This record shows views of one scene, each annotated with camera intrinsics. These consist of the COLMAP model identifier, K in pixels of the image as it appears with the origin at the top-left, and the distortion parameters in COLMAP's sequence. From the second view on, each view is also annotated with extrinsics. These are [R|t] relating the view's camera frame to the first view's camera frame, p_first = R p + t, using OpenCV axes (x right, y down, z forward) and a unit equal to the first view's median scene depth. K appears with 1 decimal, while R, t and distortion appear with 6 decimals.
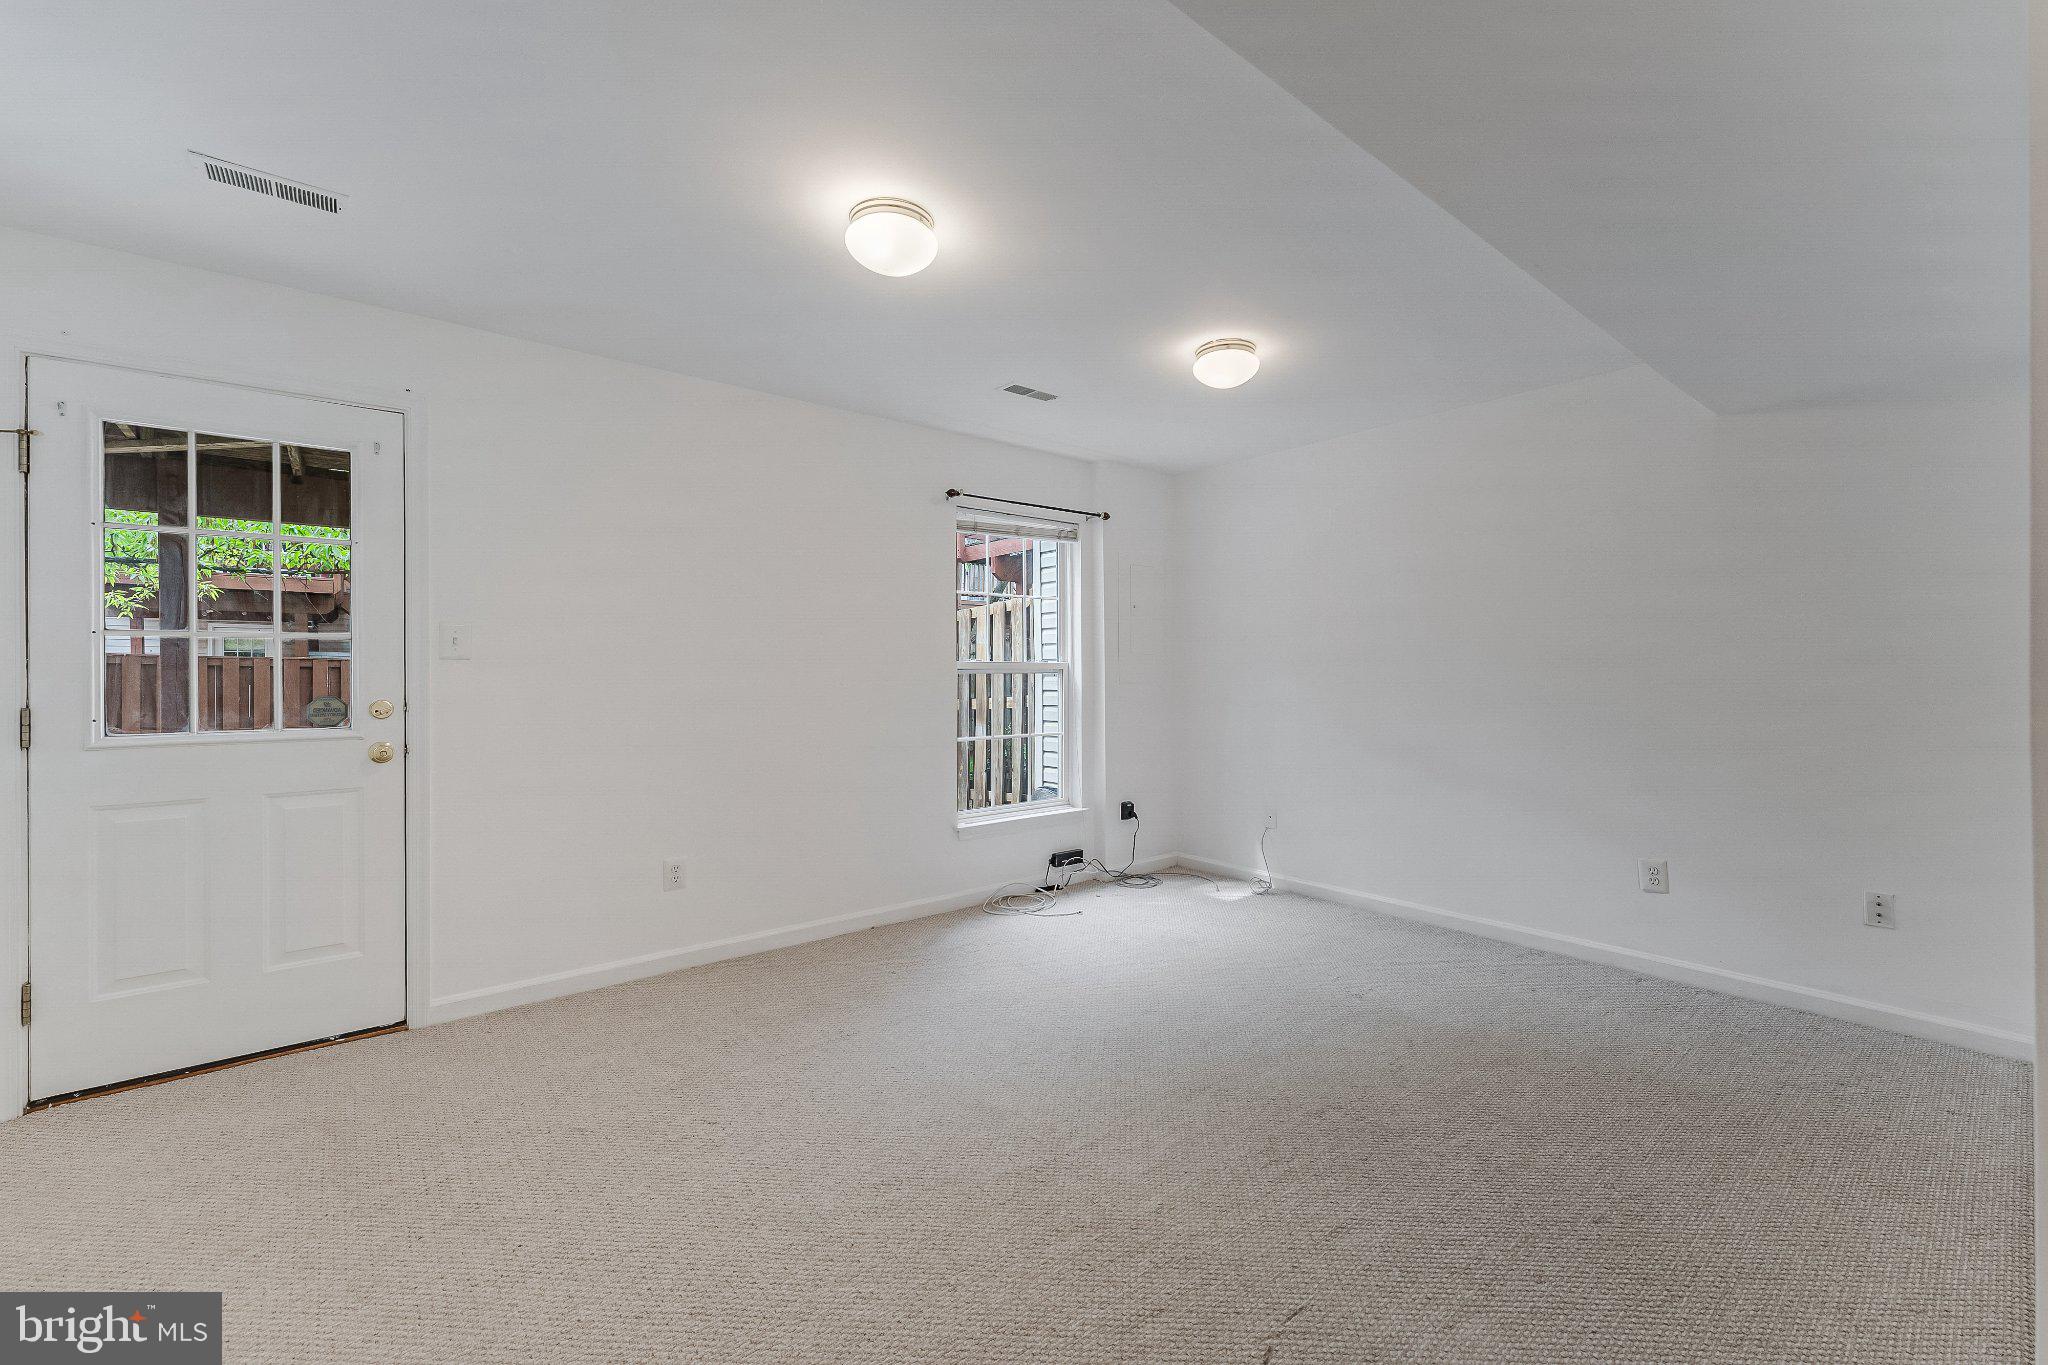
lens RADIAL K [[825.4, 0, 1021.4], [0, 825.4, 671.0], [0, 0, 1]] dist [0.008806, -0.001974]
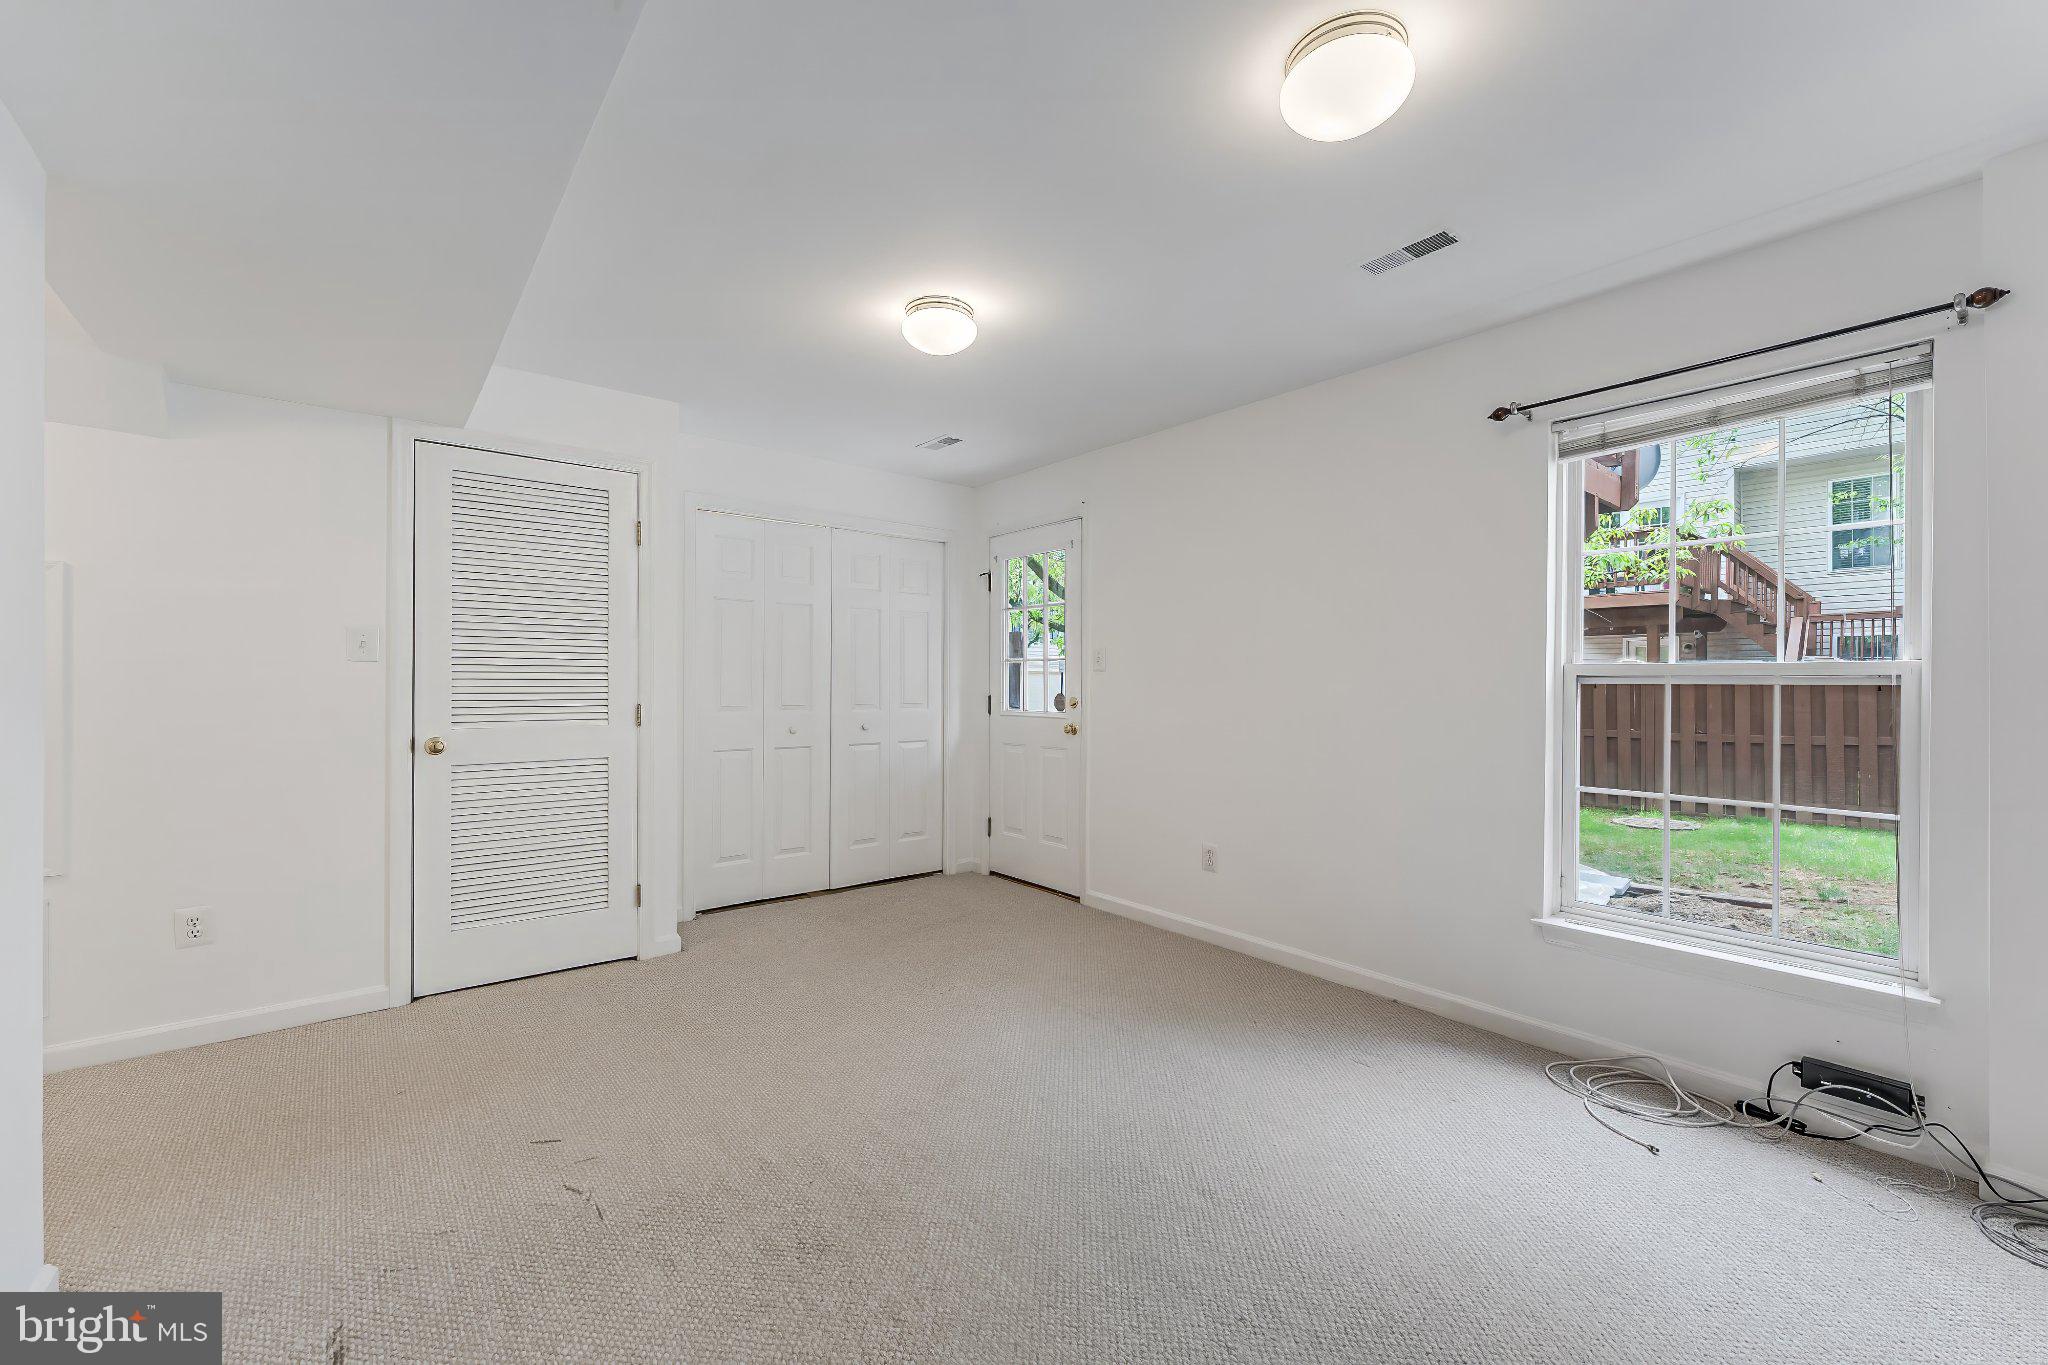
lens RADIAL K [[825.4, 0, 1023.3], [0, 825.4, 685.3], [0, 0, 1]] dist [0.008806, -0.001974]
pose [[0.006311, 0.001774, -0.999979, 0.616311], [-0.007940, 0.999967, 0.001724, 0.008180], [0.999949, 0.007929, 0.006325, 0.636289]]
